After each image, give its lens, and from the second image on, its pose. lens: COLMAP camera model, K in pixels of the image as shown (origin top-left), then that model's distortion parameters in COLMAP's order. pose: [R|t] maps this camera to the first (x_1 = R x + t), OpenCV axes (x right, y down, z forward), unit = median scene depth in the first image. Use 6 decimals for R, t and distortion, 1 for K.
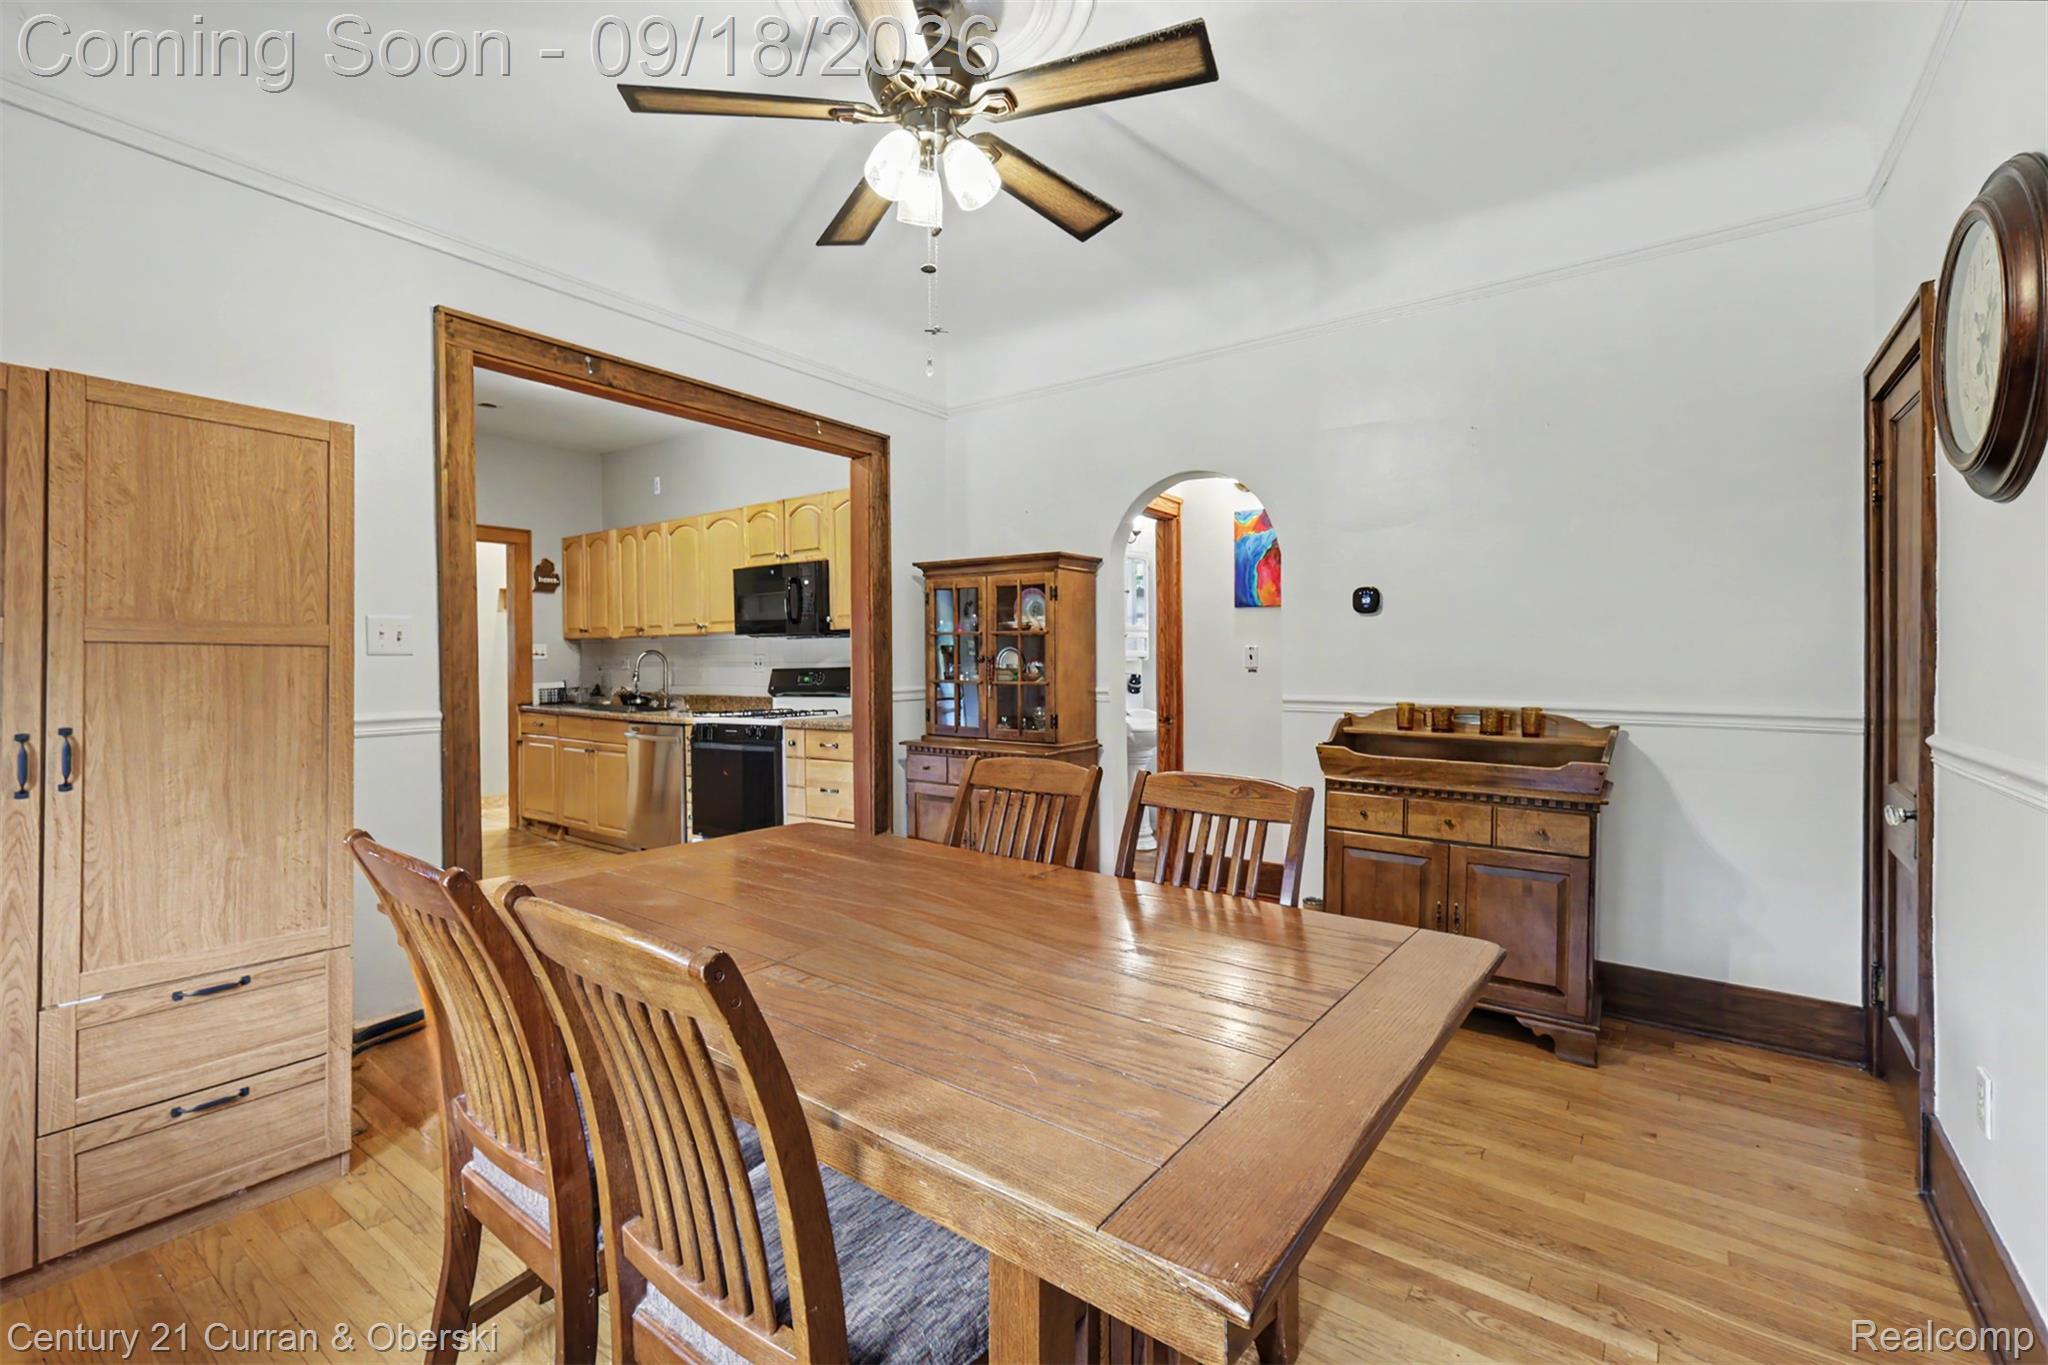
lens RADIAL K [[899.5, 0, 1027.9], [0, 899.5, 668.8], [0, 0, 1]] dist [-0.001712, -0.000280]
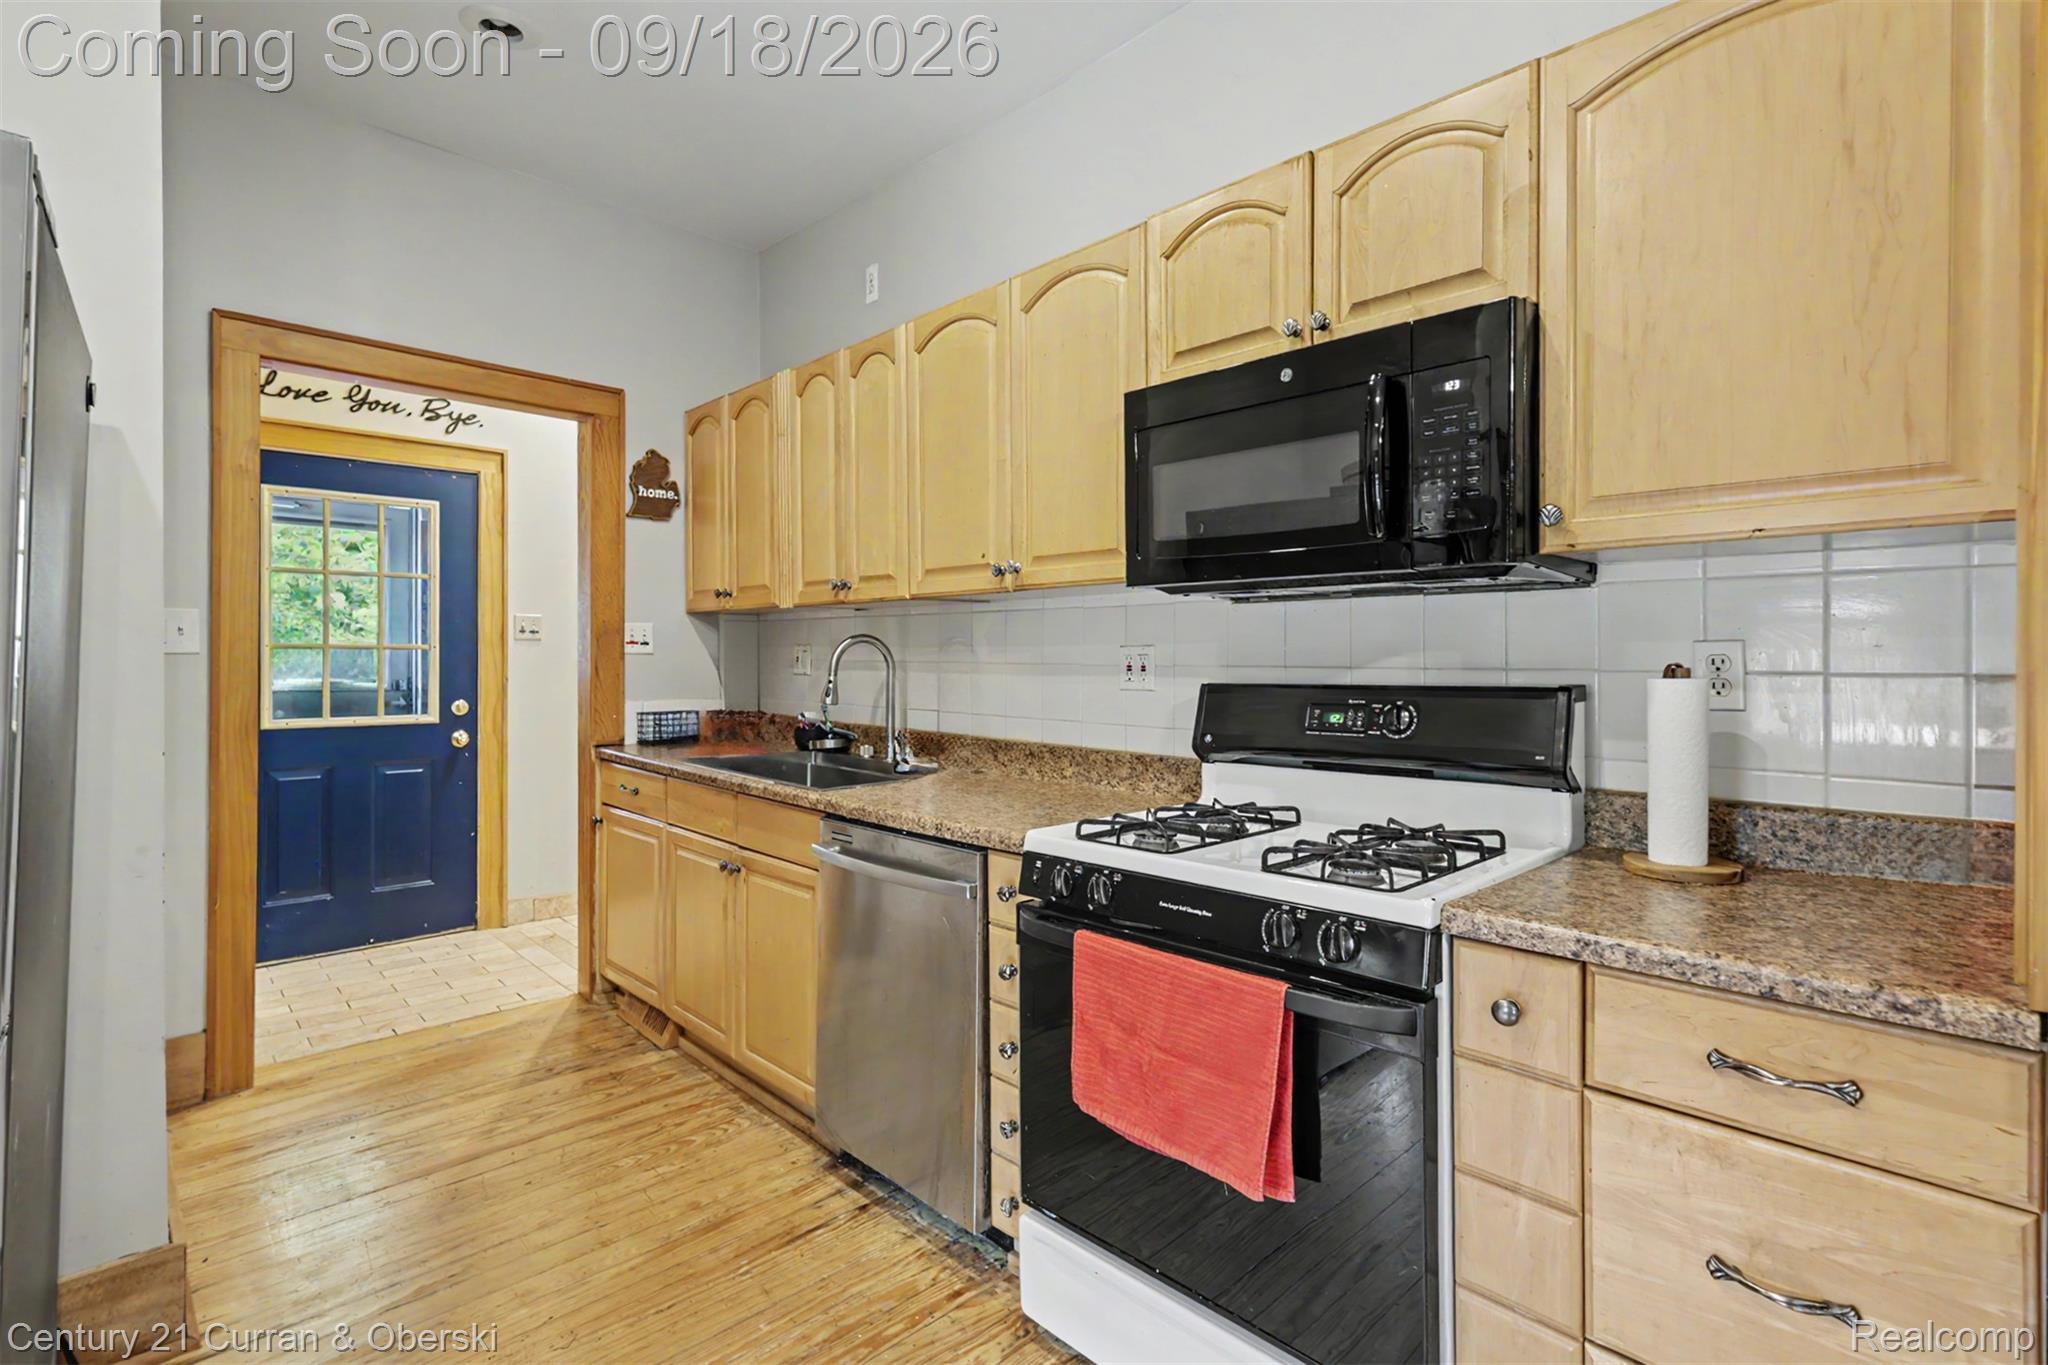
lens RADIAL K [[959.2, 0, 1028.3], [0, 959.2, 667.8], [0, 0, 1]] dist [0.014172, 0.000977]
pose [[0.986504, 0.009282, -0.163472, -0.253799], [-0.008777, 0.999954, 0.003811, -0.006213], [0.163500, -0.002325, 0.986541, 0.530389]]
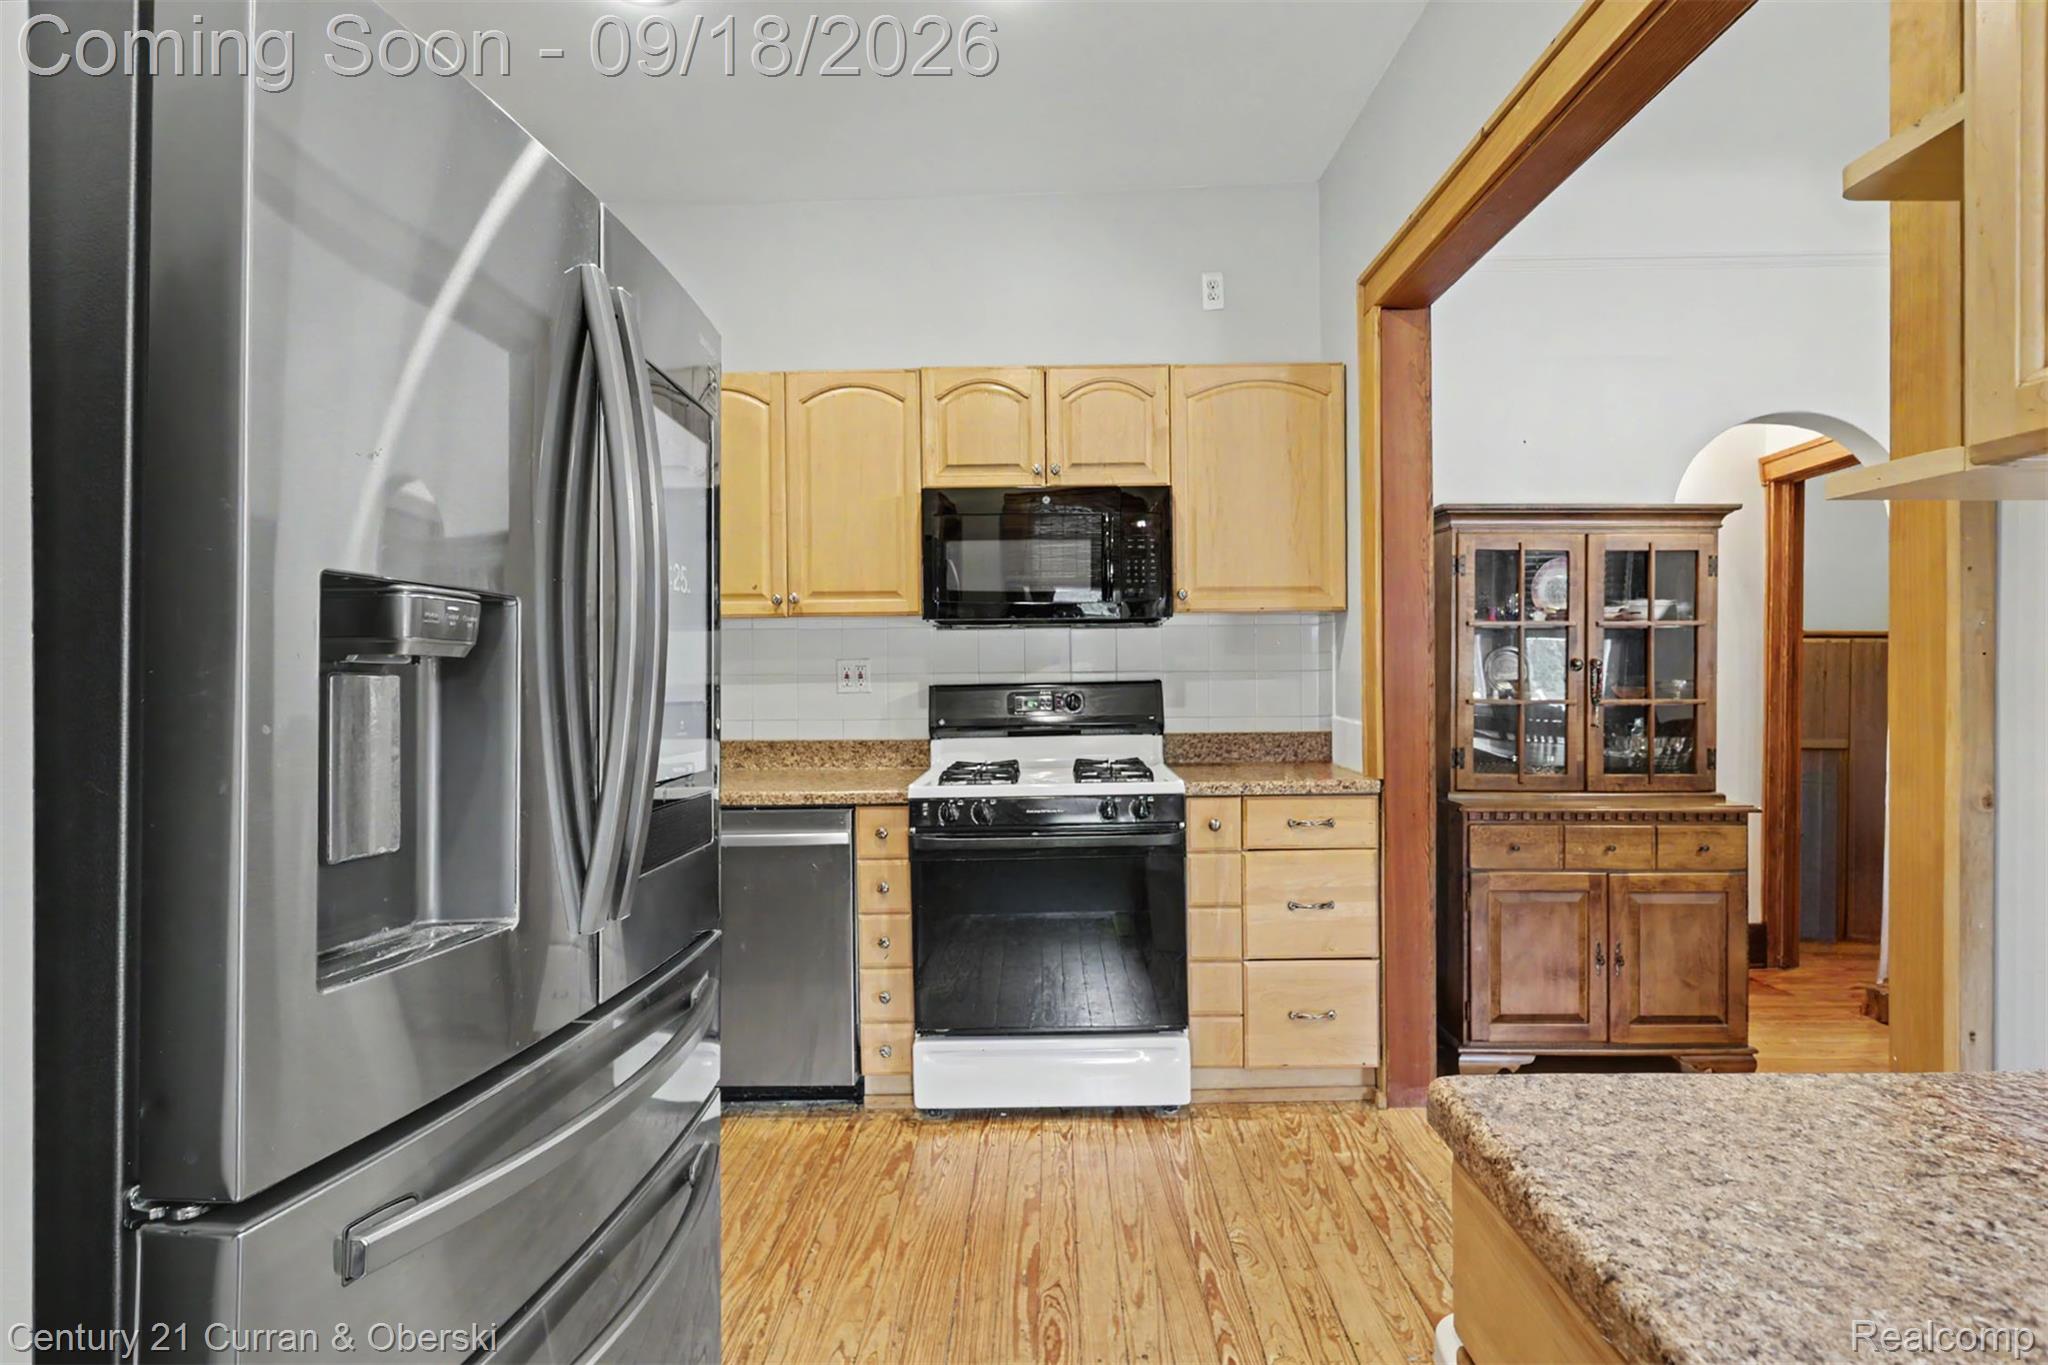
lens RADIAL K [[1061.6, 0, 1032.0], [0, 1061.6, 672.6], [0, 0, 1]] dist [0.001342, -0.000055]
pose [[0.817454, -0.005552, 0.575968, -0.518367], [0.009272, 0.999951, -0.003521, -0.004141], [-0.575920, 0.008219, 0.817465, 0.402371]]
